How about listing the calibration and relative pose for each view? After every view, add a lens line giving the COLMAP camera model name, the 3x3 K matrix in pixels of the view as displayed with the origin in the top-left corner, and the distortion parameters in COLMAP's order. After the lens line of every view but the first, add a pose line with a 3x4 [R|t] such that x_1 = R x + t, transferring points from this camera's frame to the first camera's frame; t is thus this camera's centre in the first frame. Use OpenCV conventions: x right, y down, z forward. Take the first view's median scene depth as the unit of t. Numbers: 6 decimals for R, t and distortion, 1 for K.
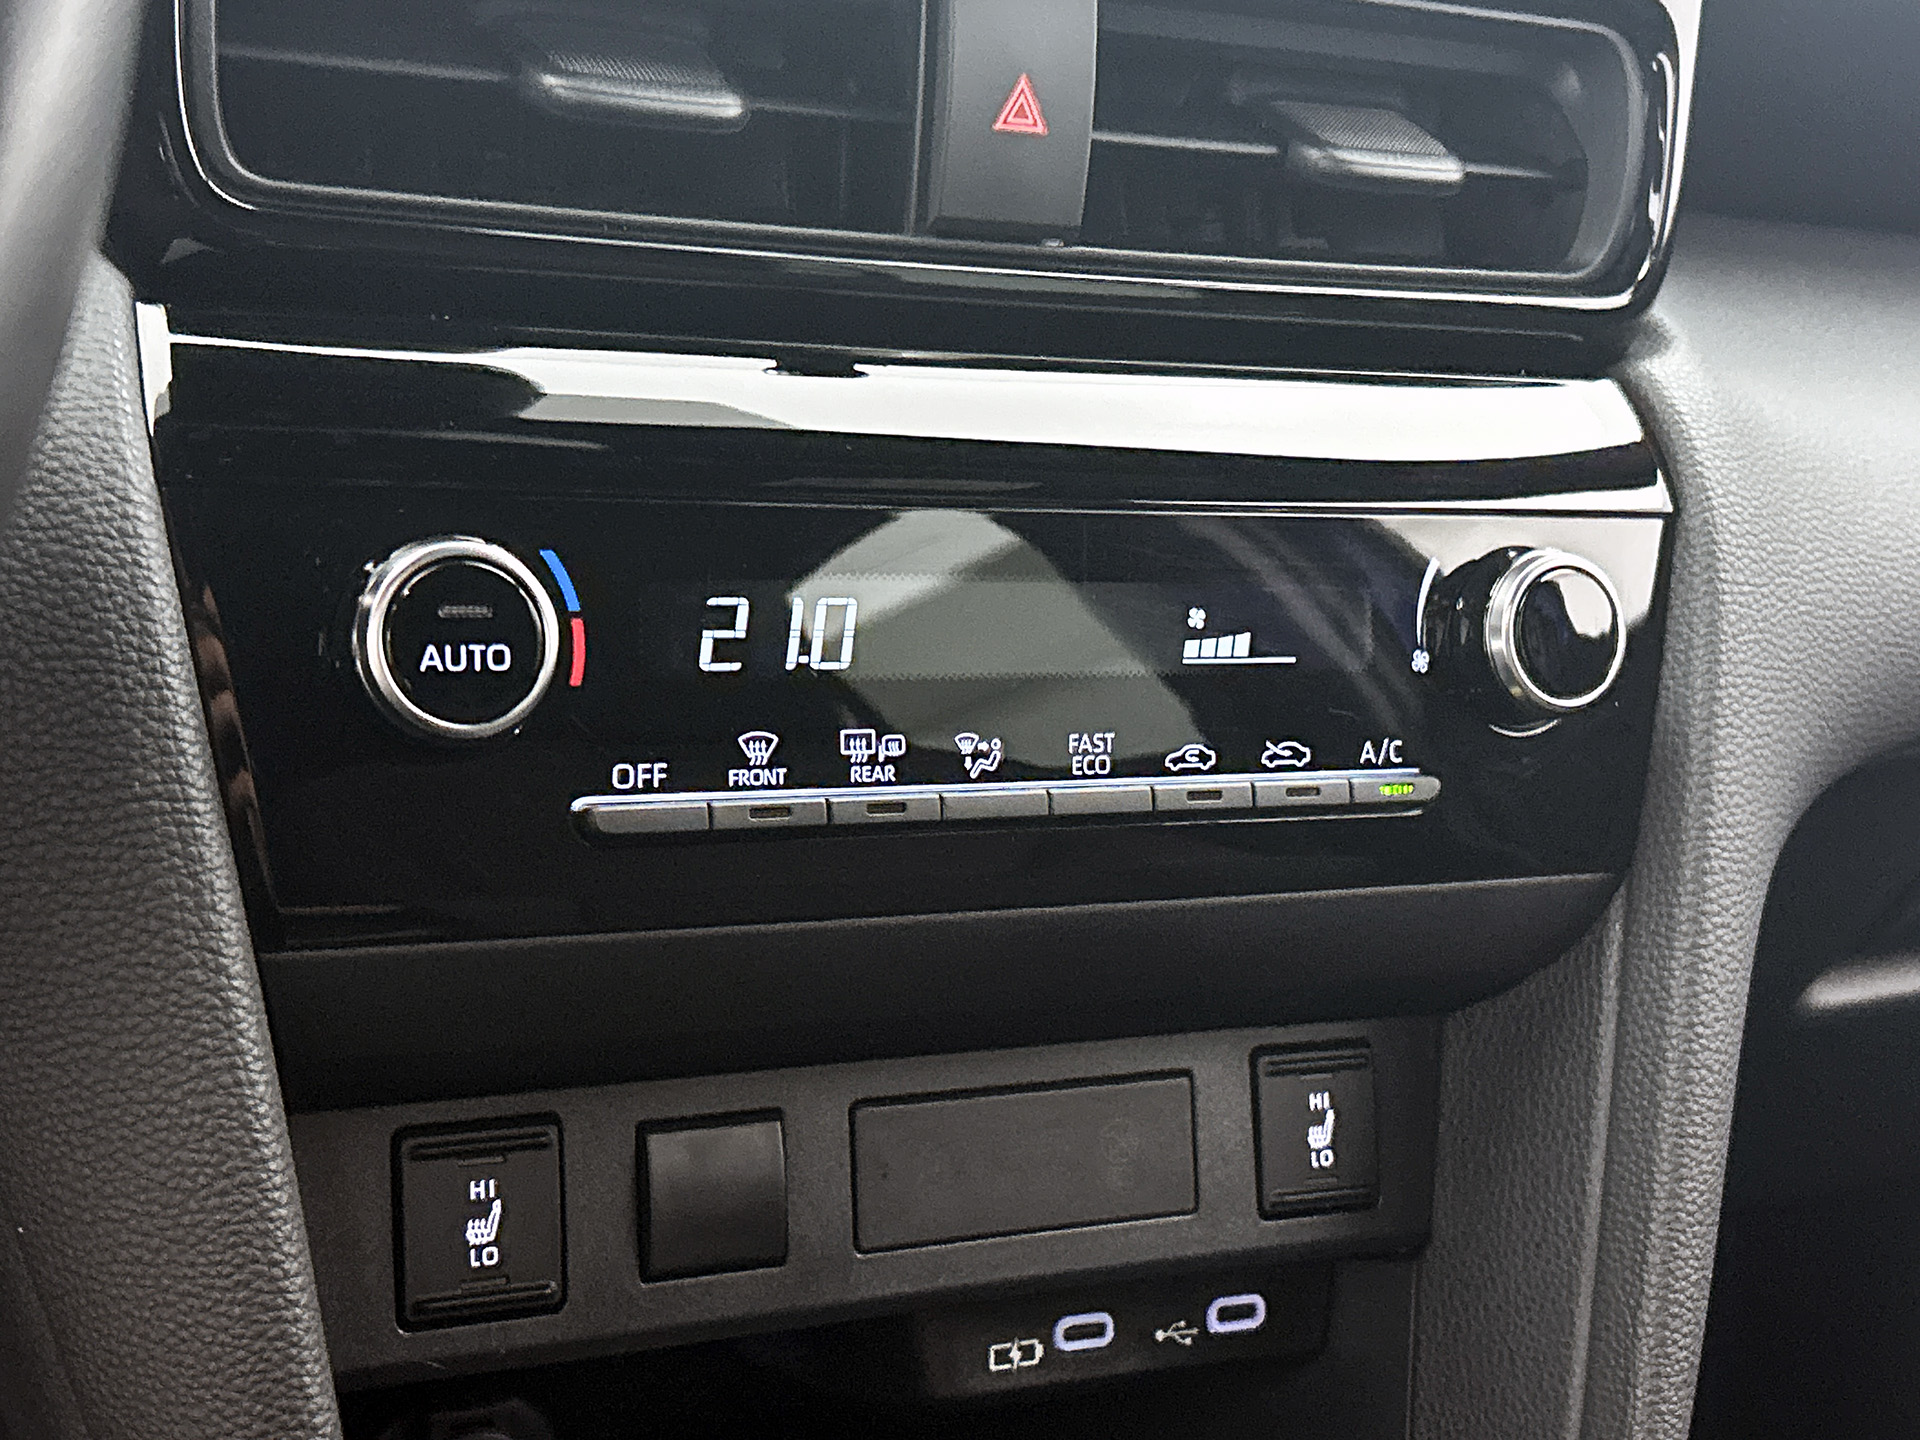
lens RADIAL K [[2745.3, 0, 960.0], [0, 2745.3, 720.0], [0, 0, 1]] dist [0.212846, -1.080112]
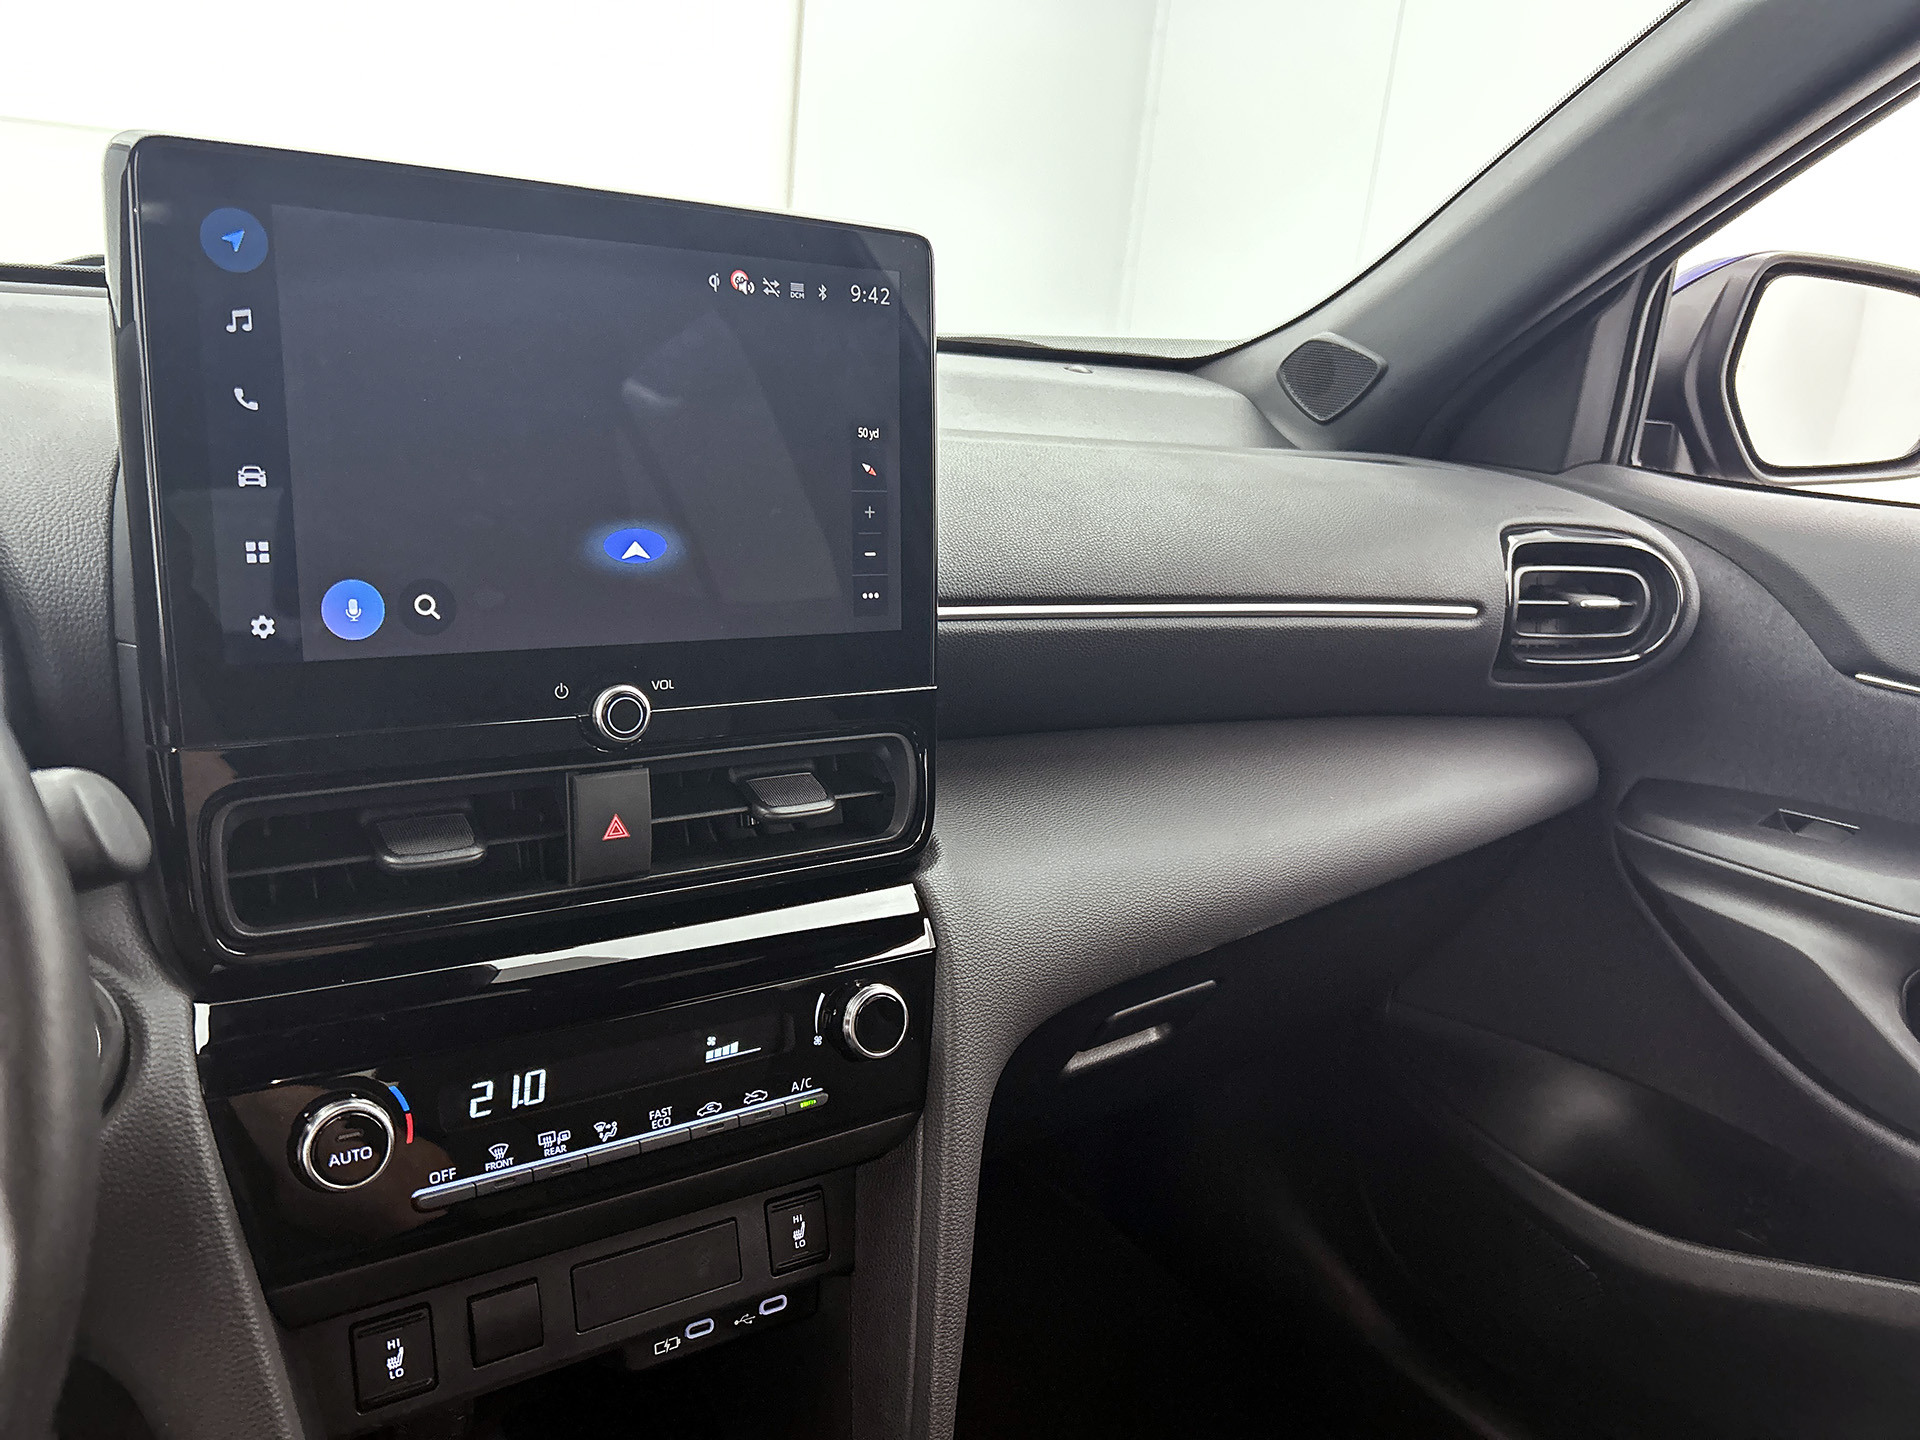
lens RADIAL K [[1453.4, 0, 965.2], [0, 1453.4, 725.7], [0, 0, 1]] dist [0.038884, -0.067064]
pose [[0.992327, -0.061898, 0.107036, 0.181397], [0.060452, 0.998031, 0.016704, -0.304255], [-0.107859, -0.010105, 0.994115, -0.212128]]
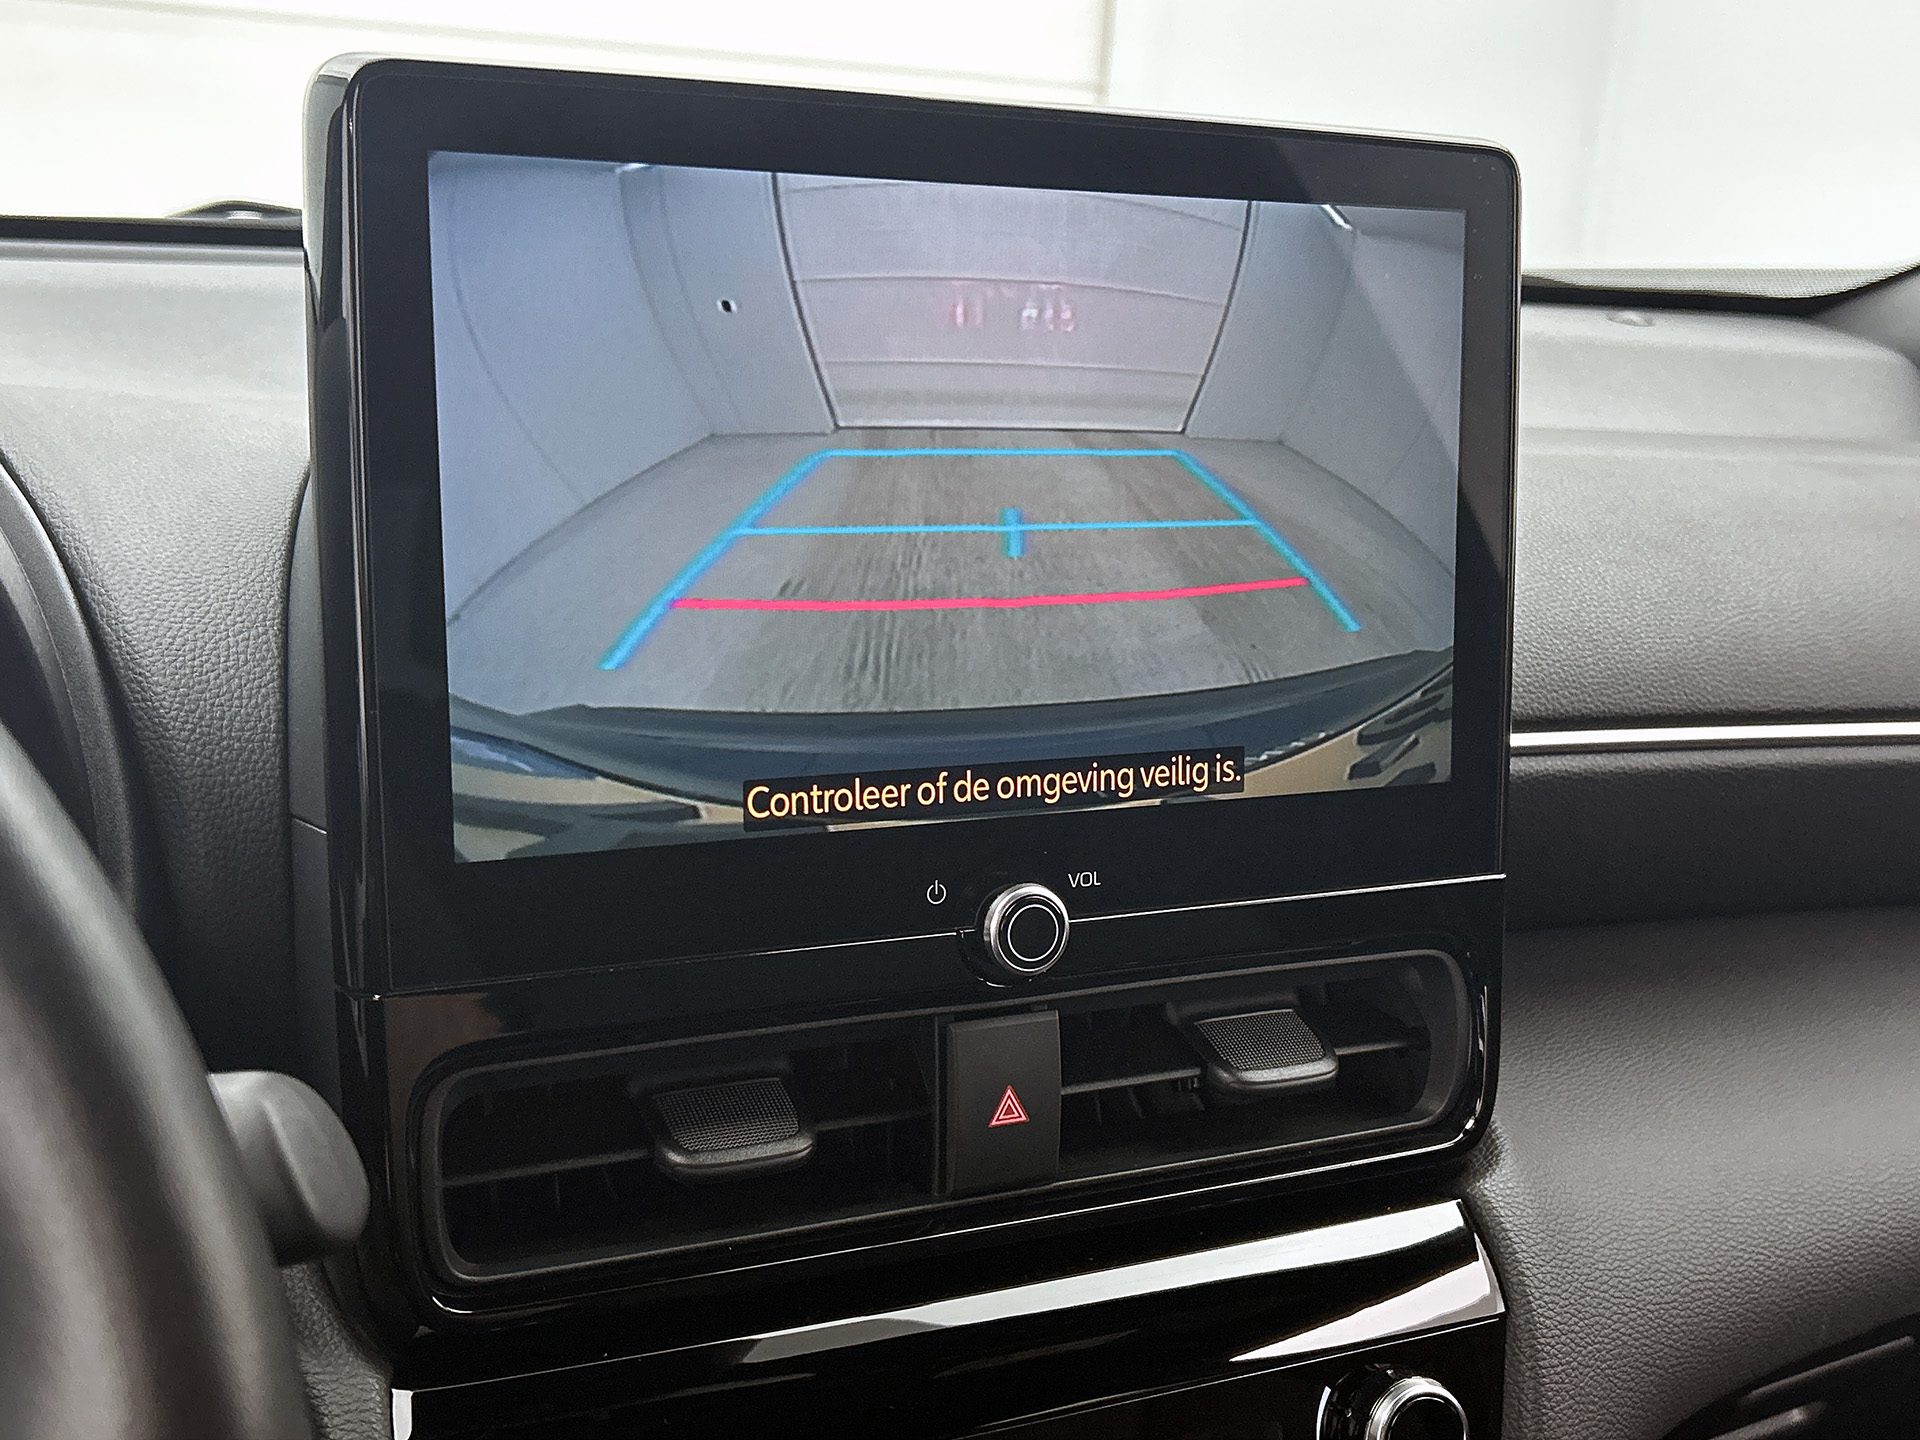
lens RADIAL K [[2096.8, 0, 960.0], [0, 2096.8, 720.0], [0, 0, 1]] dist [0.150626, -0.442252]
pose [[0.997320, -0.046904, -0.056150, 0.066533], [0.045263, 0.998520, -0.030156, -0.384740], [0.057482, 0.027533, 0.997967, -0.086333]]
